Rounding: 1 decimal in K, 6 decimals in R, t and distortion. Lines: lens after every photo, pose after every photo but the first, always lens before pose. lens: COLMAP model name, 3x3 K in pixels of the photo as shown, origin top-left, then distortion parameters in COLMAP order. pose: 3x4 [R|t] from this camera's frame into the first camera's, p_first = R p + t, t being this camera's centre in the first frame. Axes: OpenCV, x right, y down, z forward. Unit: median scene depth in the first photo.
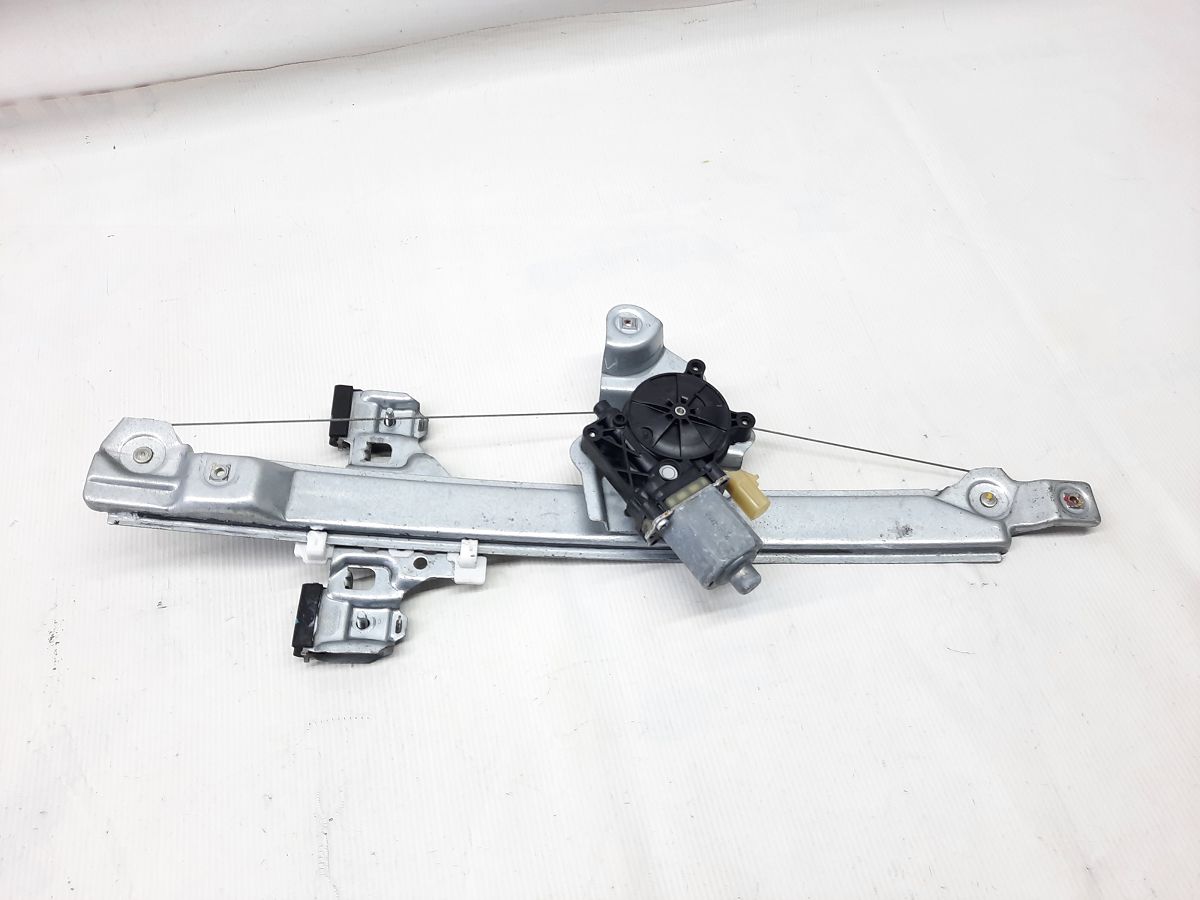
lens RADIAL K [[859.2, 0, 600.0], [0, 859.2, 450.0], [0, 0, 1]] dist [0.002201, 0.000205]
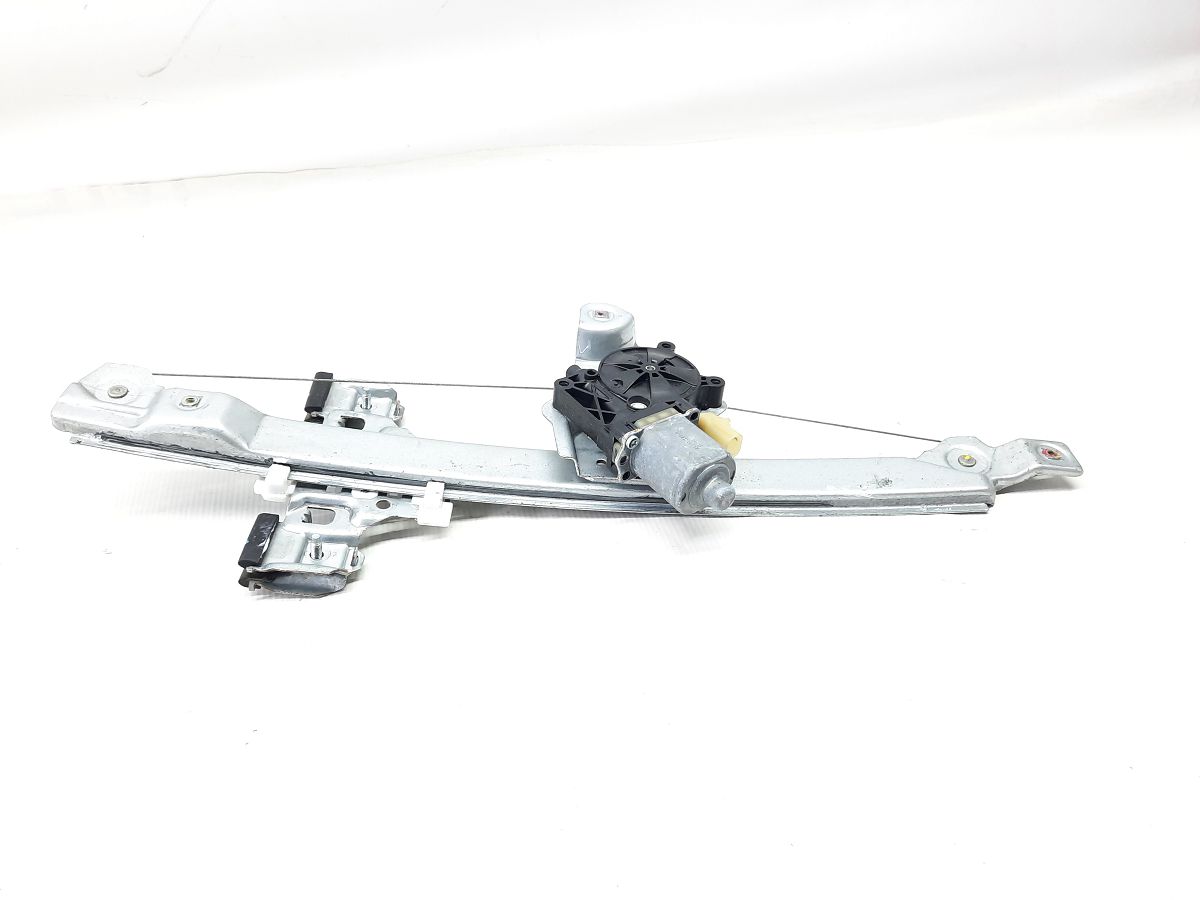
lens RADIAL K [[863.4, 0, 600.0], [0, 863.4, 450.0], [0, 0, 1]] dist [-0.008573, -0.004746]
pose [[0.999989, -0.004420, -0.001211, 0.034953], [0.003749, 0.940877, -0.338727, 0.399992], [0.002636, 0.338719, 0.940884, 0.069978]]
